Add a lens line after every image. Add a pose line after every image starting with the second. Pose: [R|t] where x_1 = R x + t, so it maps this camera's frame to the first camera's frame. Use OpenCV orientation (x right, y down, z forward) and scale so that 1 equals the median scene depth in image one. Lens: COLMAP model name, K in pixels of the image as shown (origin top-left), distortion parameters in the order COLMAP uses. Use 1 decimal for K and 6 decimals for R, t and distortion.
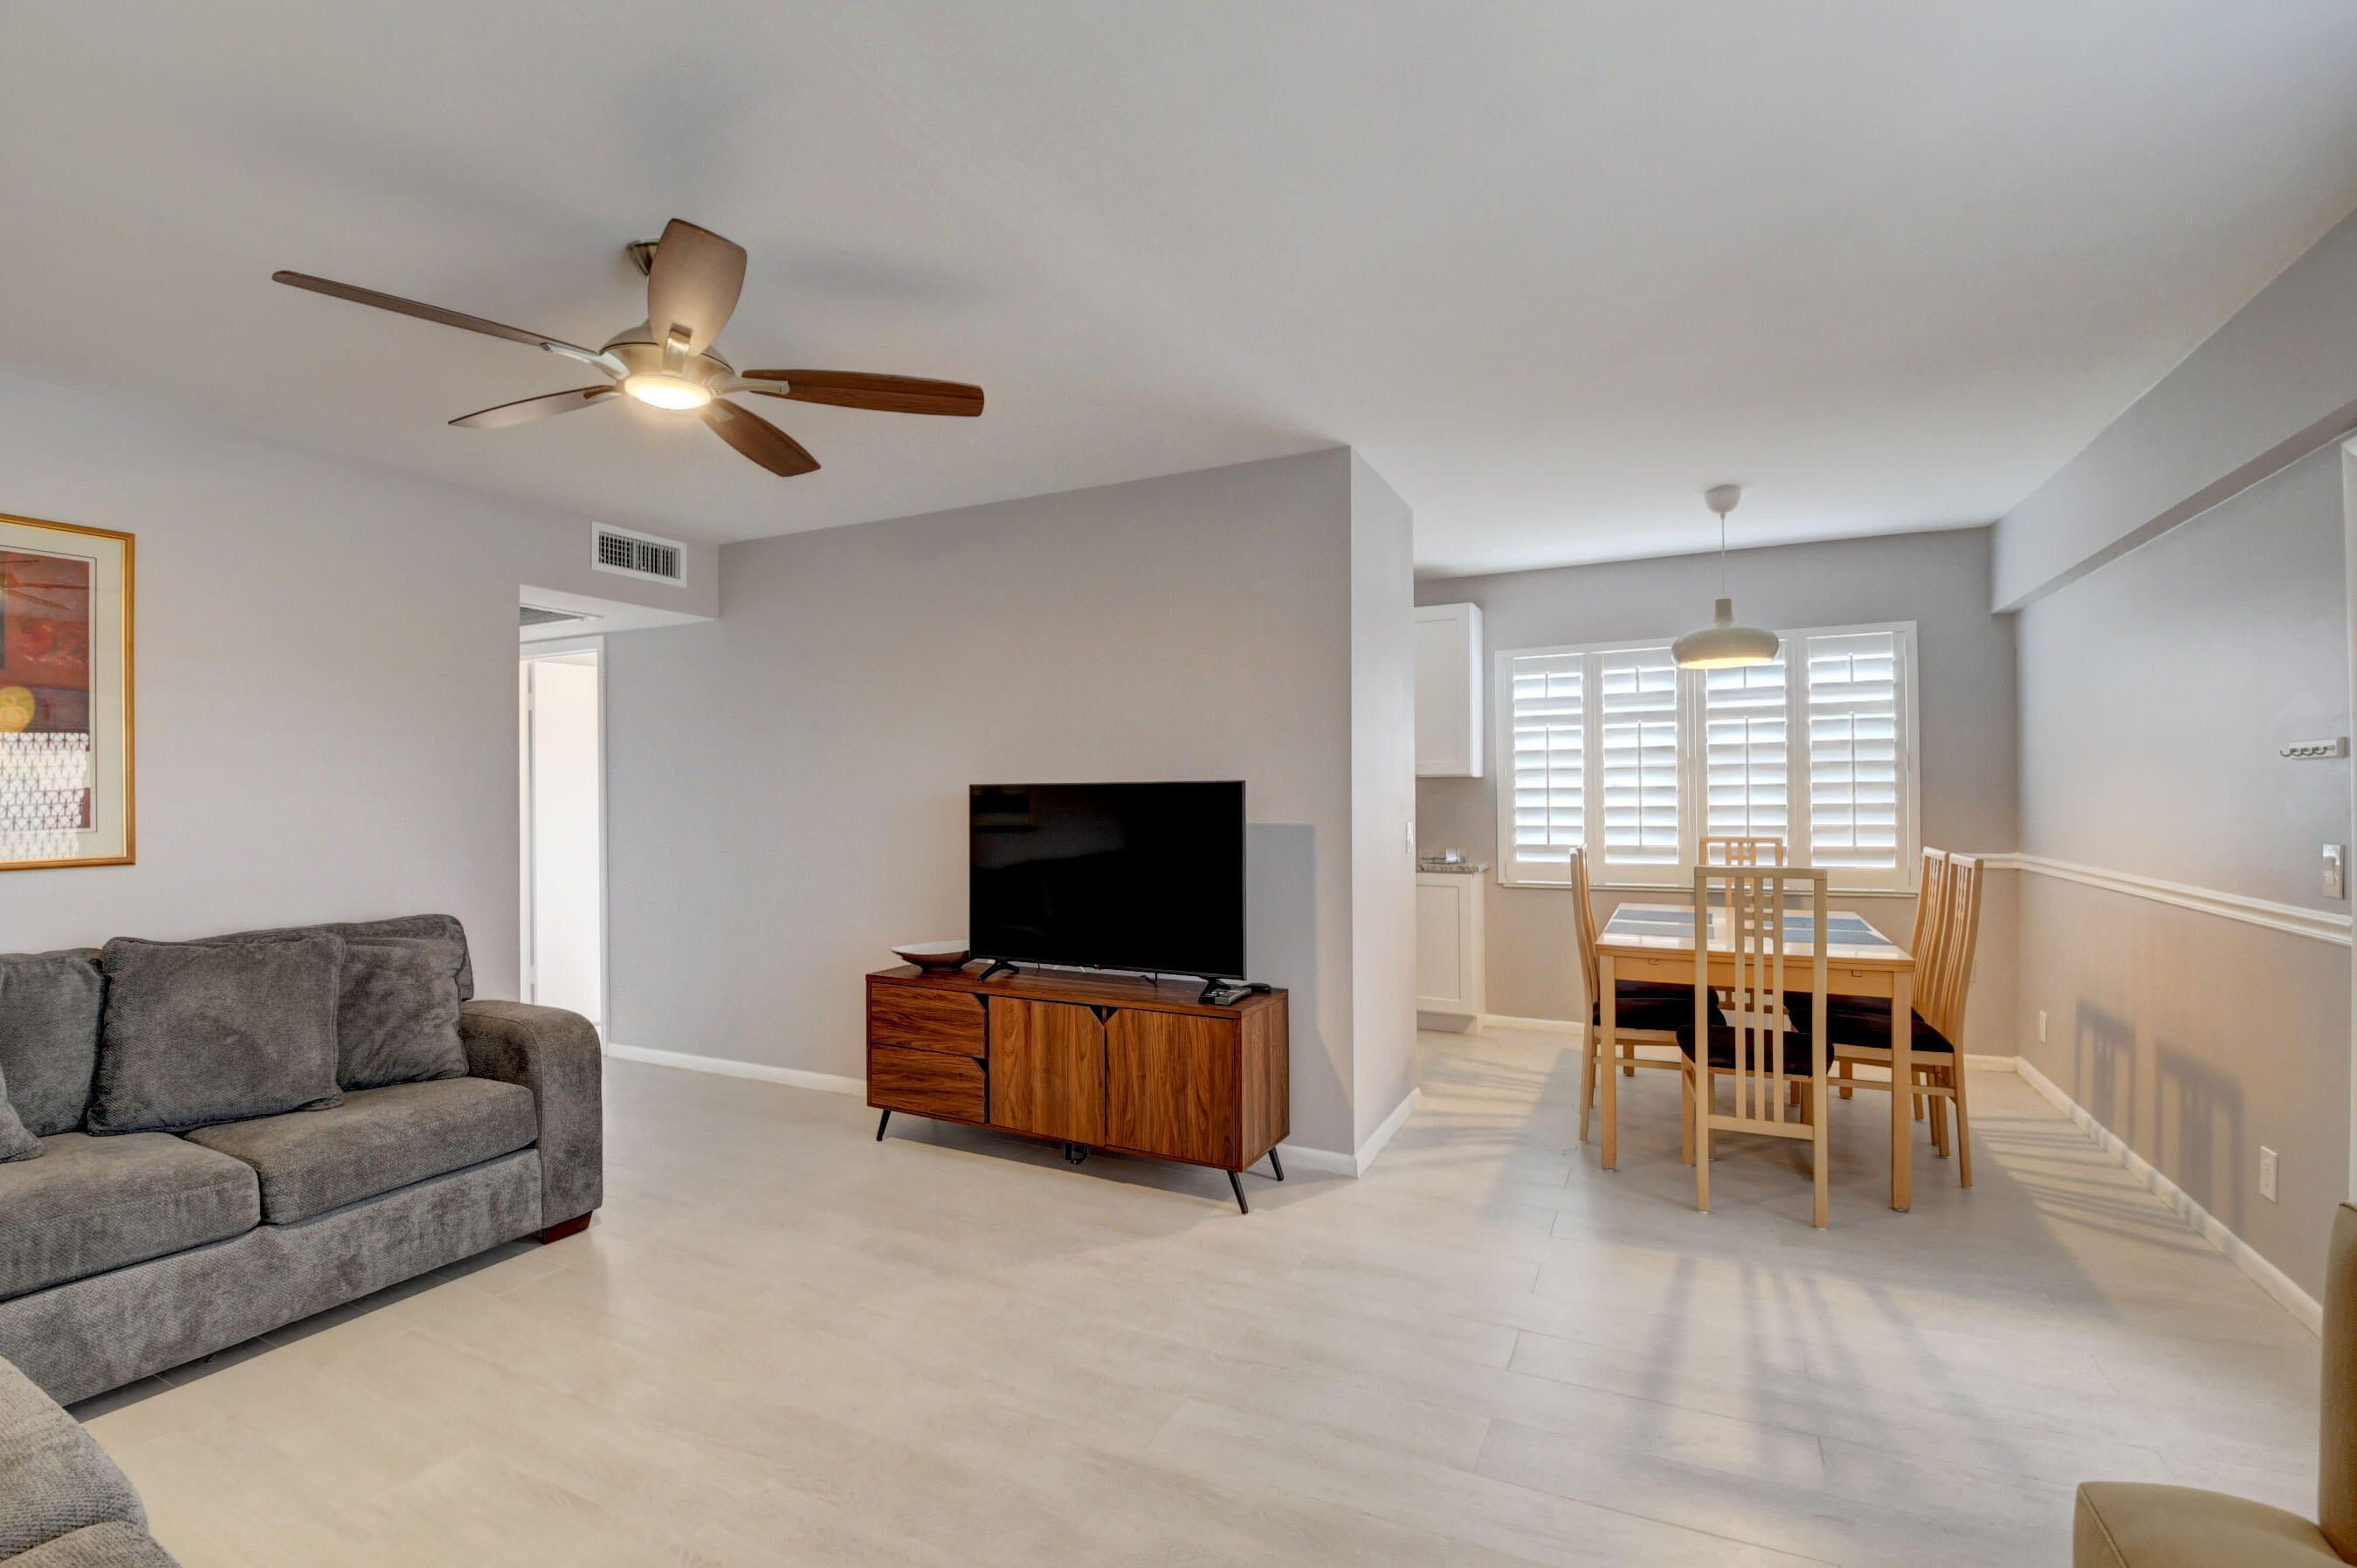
lens RADIAL K [[1041.8, 0, 1174.8], [0, 1041.8, 786.0], [0, 0, 1]] dist [0.013891, -0.024983]
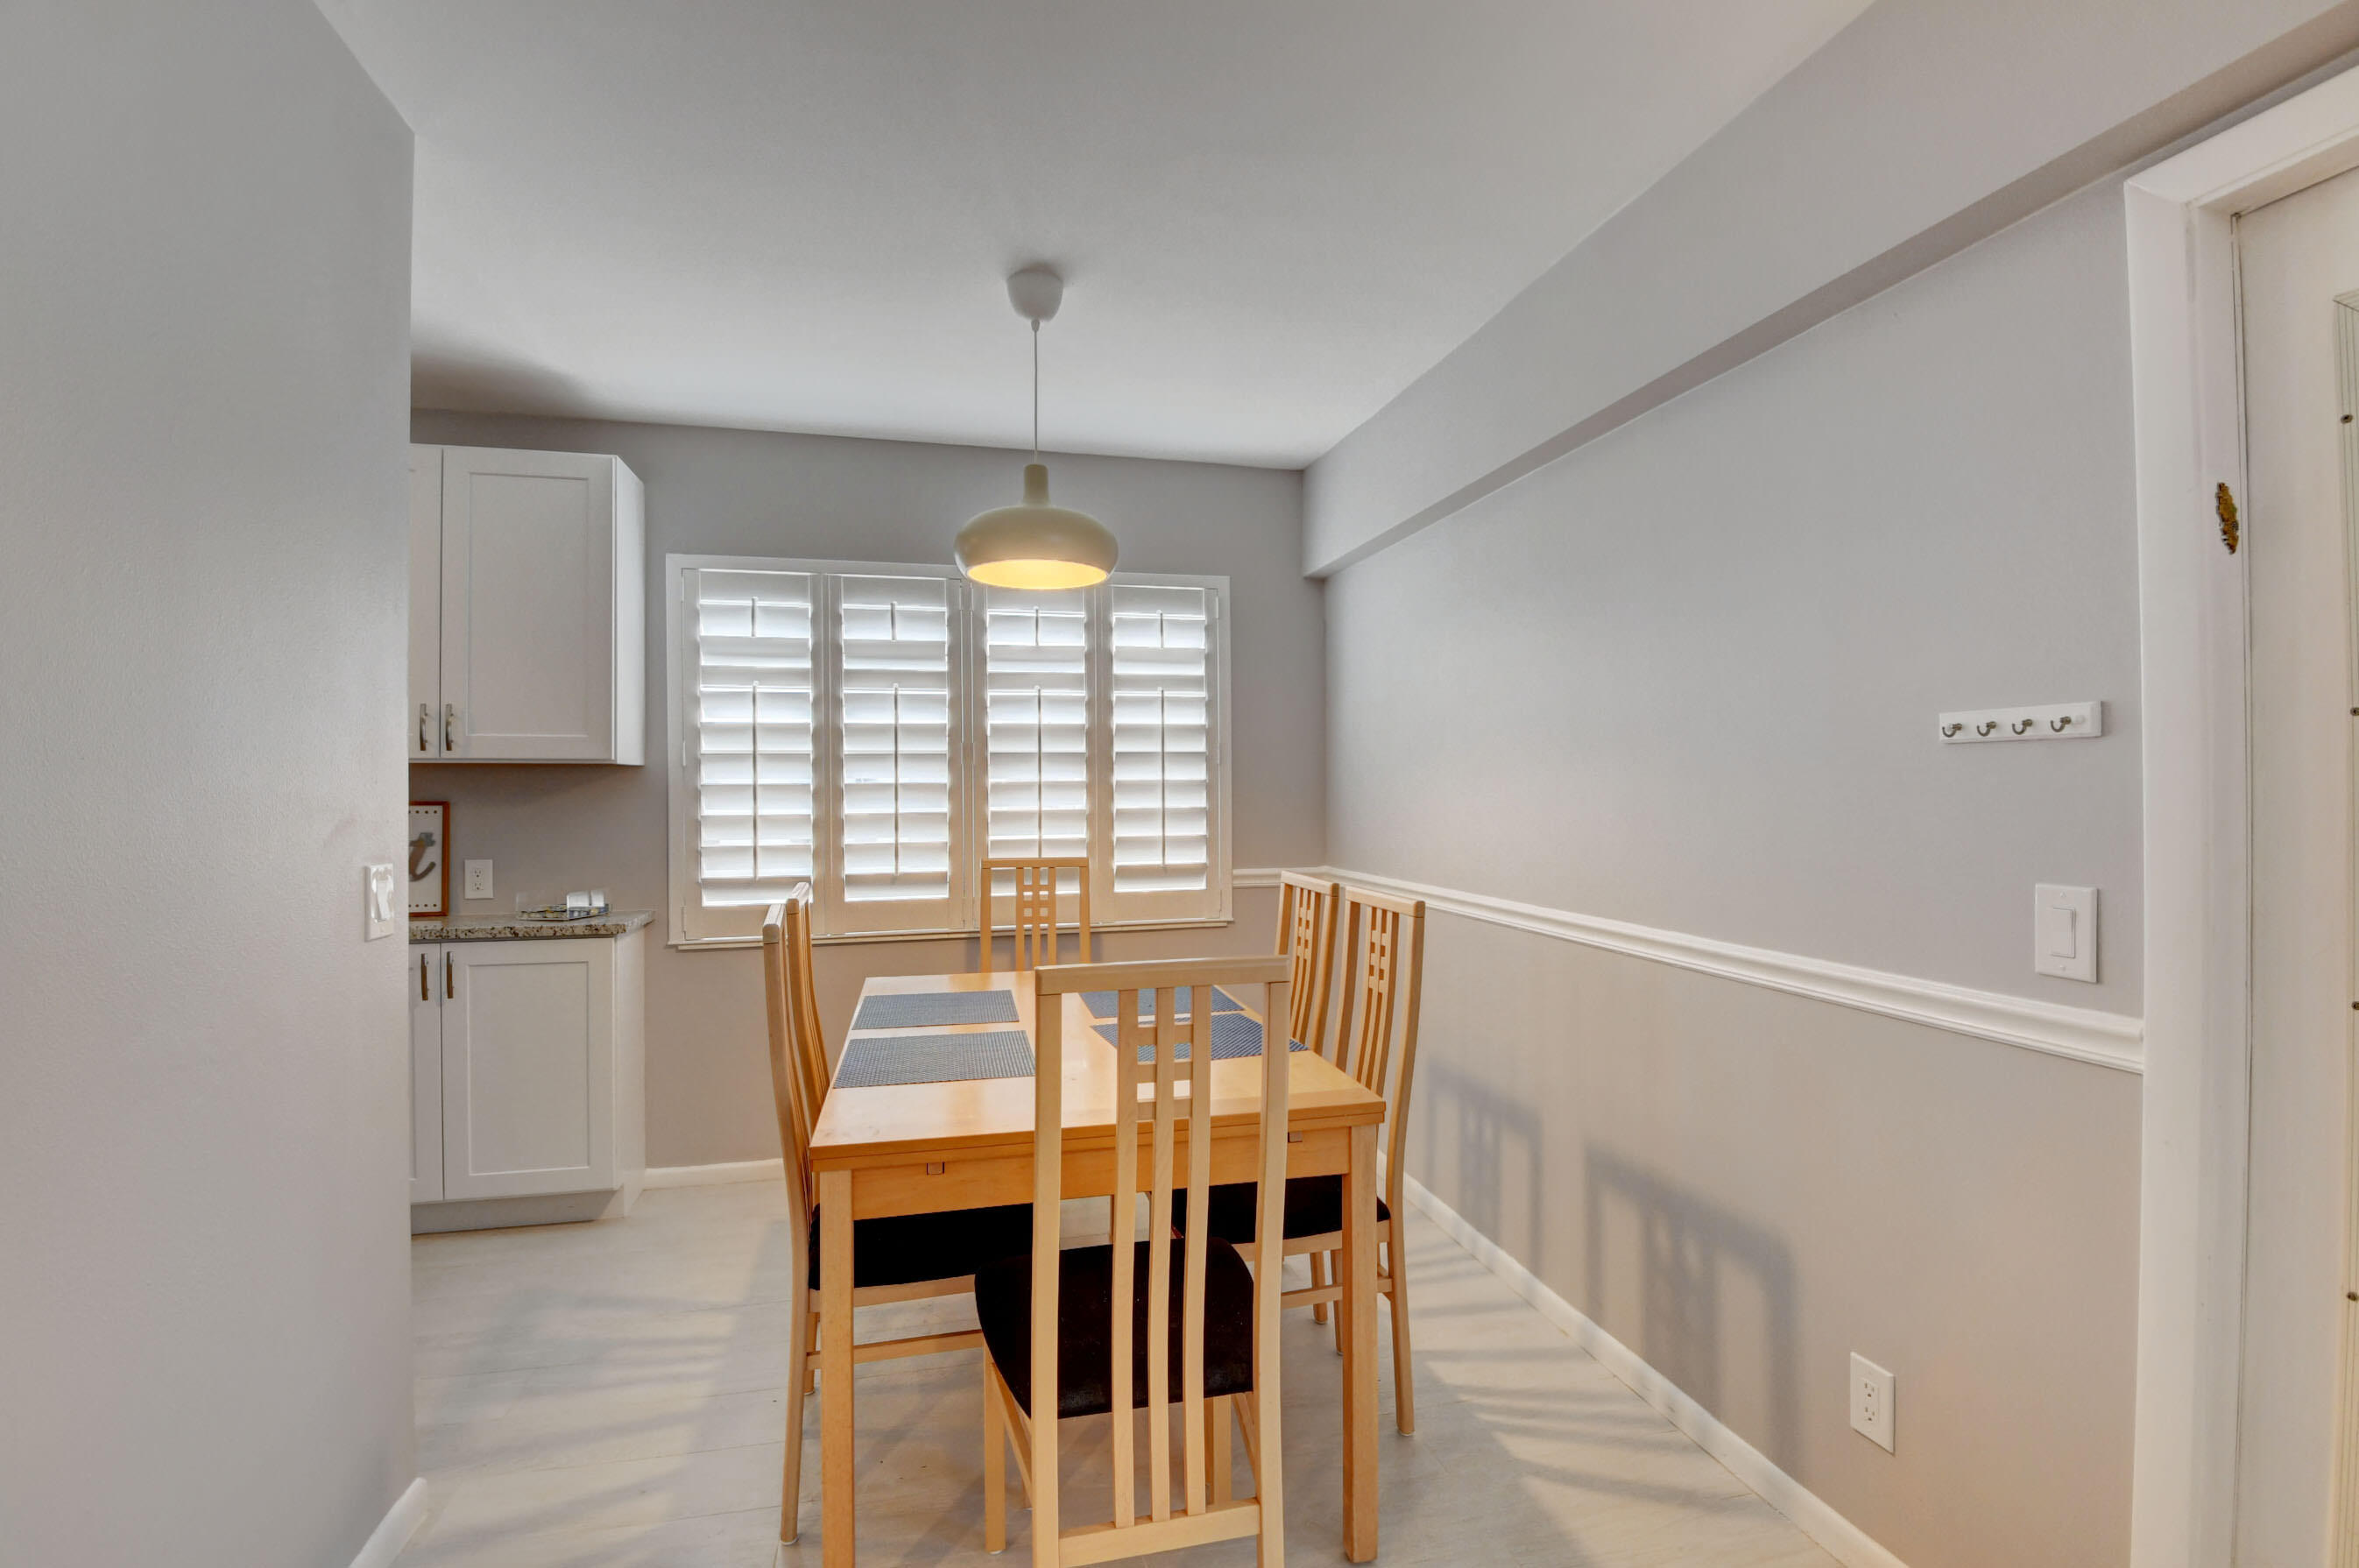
lens RADIAL K [[1043.6, 0, 1173.9], [0, 1043.6, 789.0], [0, 0, 1]] dist [0.038084, -0.048646]
pose [[0.771052, 0.004074, 0.636759, 0.172696], [-0.006379, 0.999979, 0.001325, 0.001835], [-0.636741, -0.005084, 0.771061, 0.408773]]
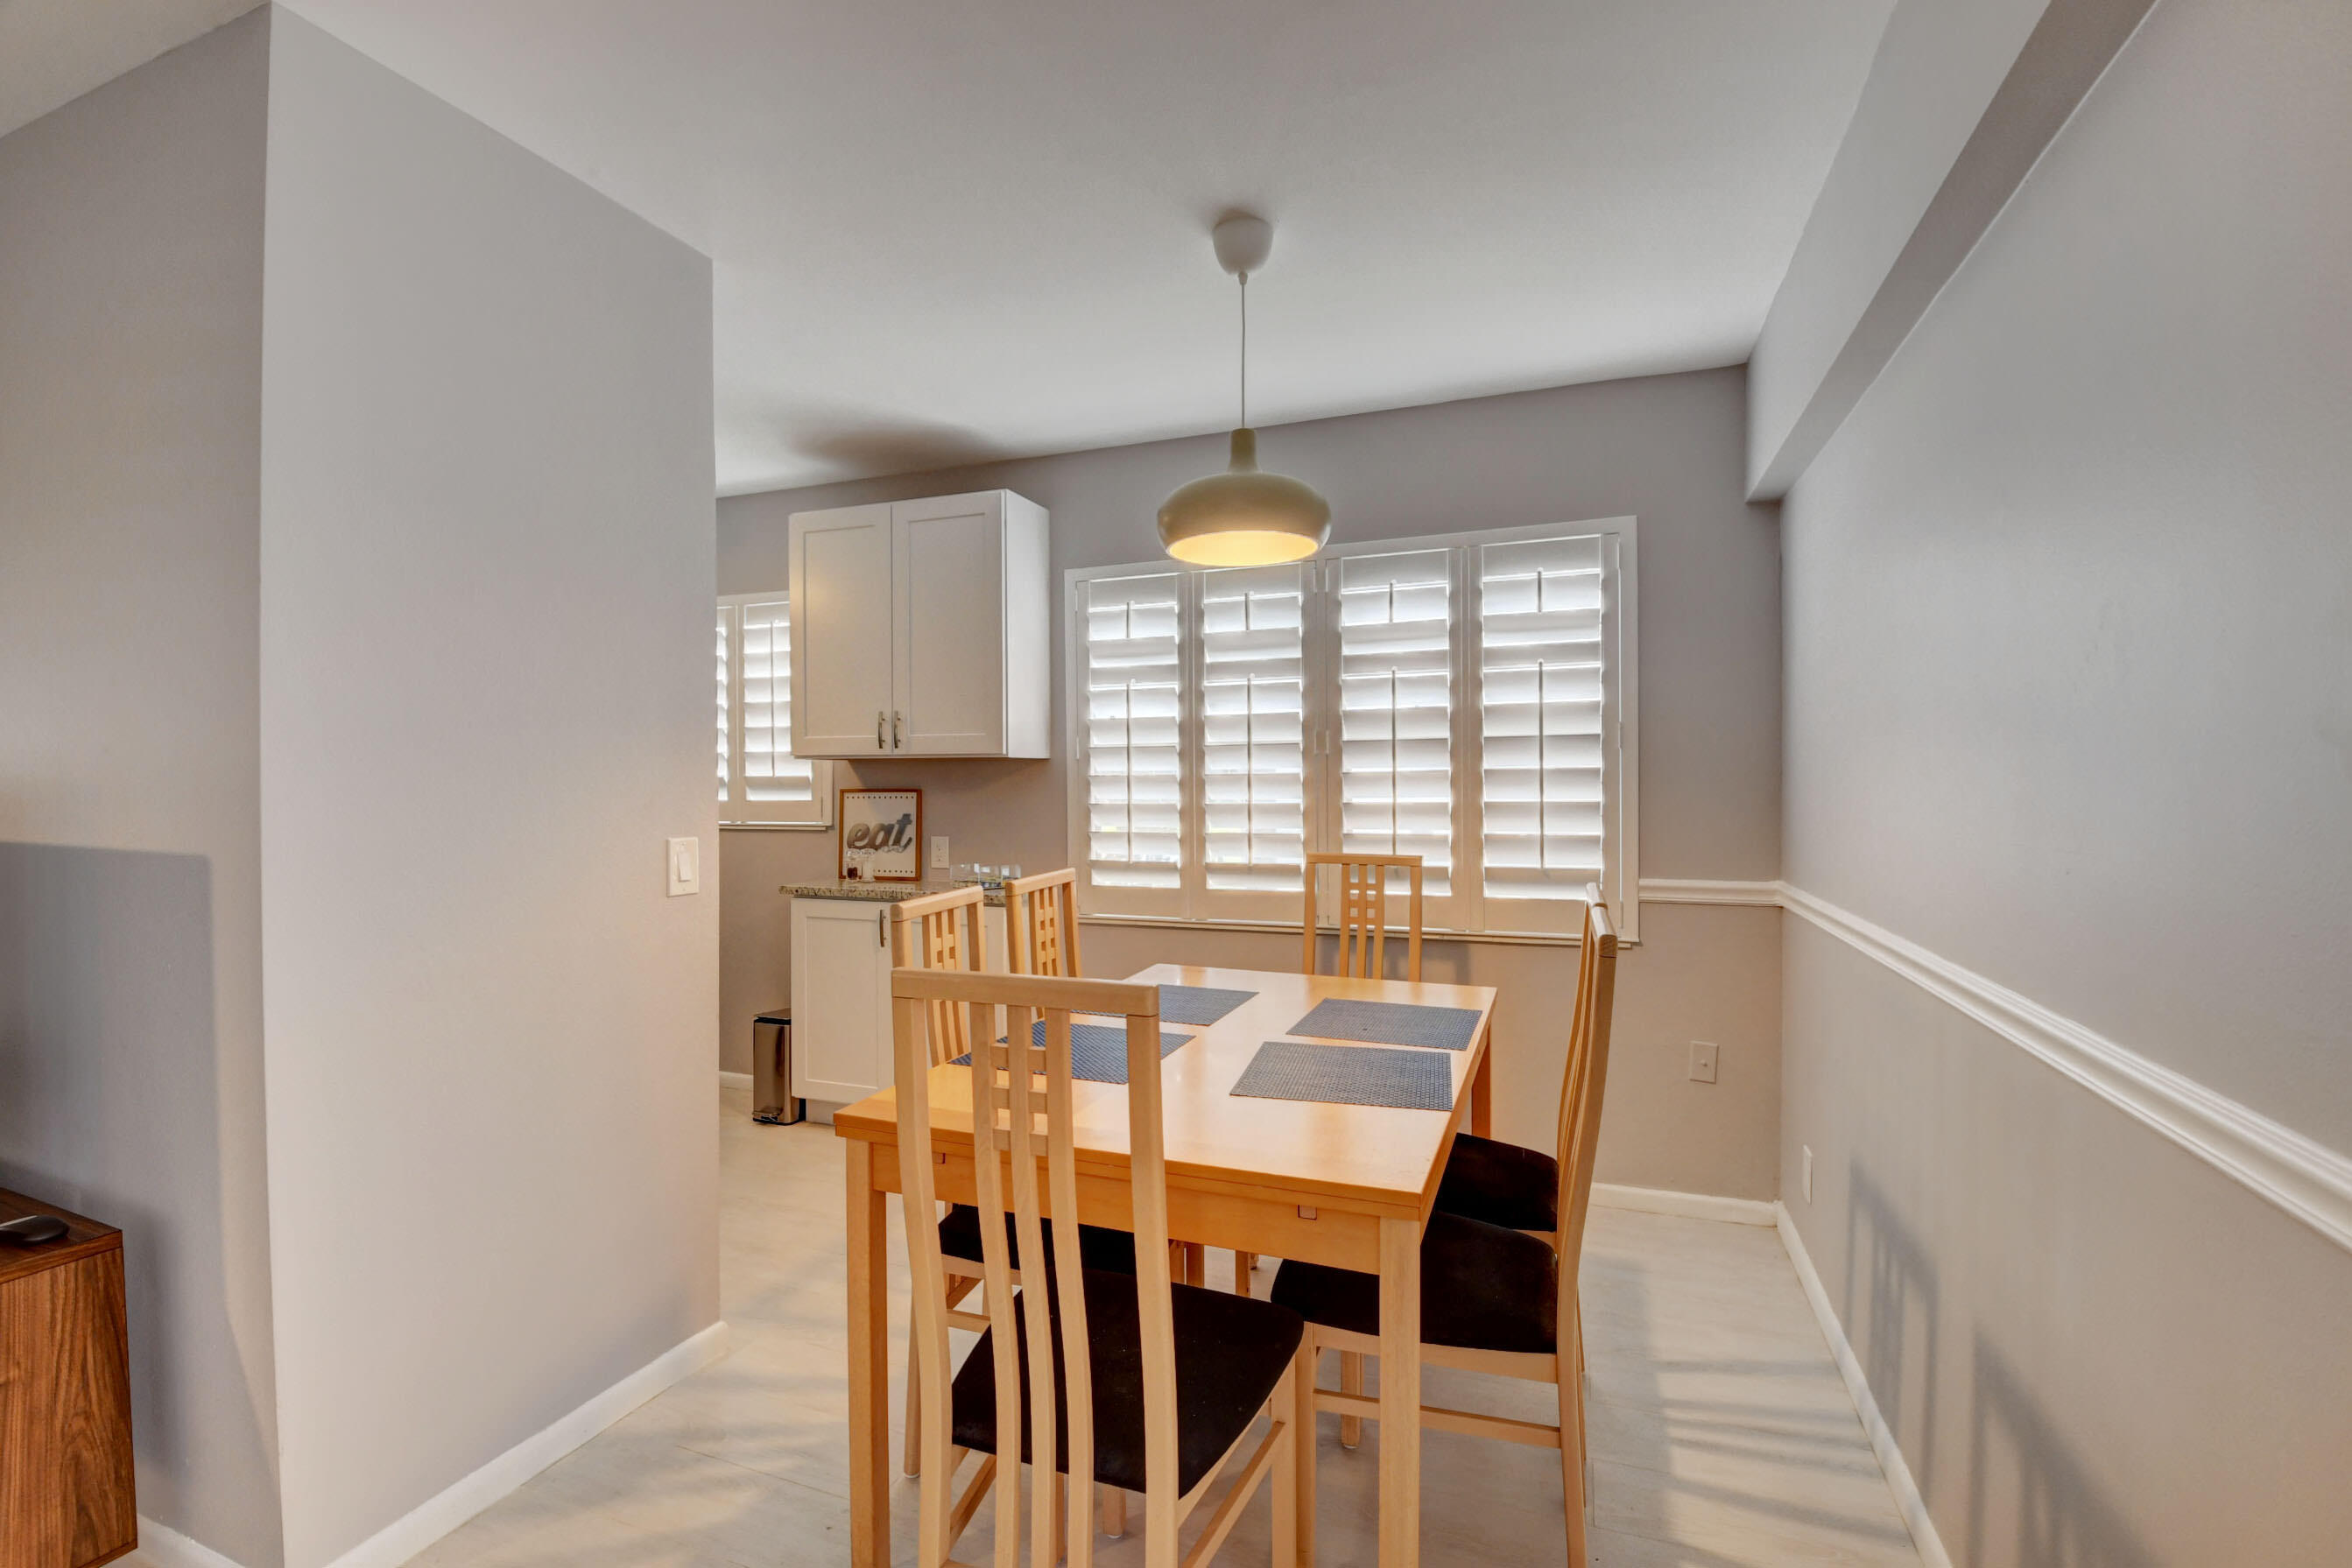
lens RADIAL K [[1040.4, 0, 1170.4], [0, 1040.4, 788.9], [0, 0, 1]] dist [0.038084, -0.048646]
pose [[0.996644, 0.005066, 0.081700, 0.370285], [-0.006000, 0.999919, 0.011183, 0.002962], [-0.081637, -0.011636, 0.996594, 0.376872]]
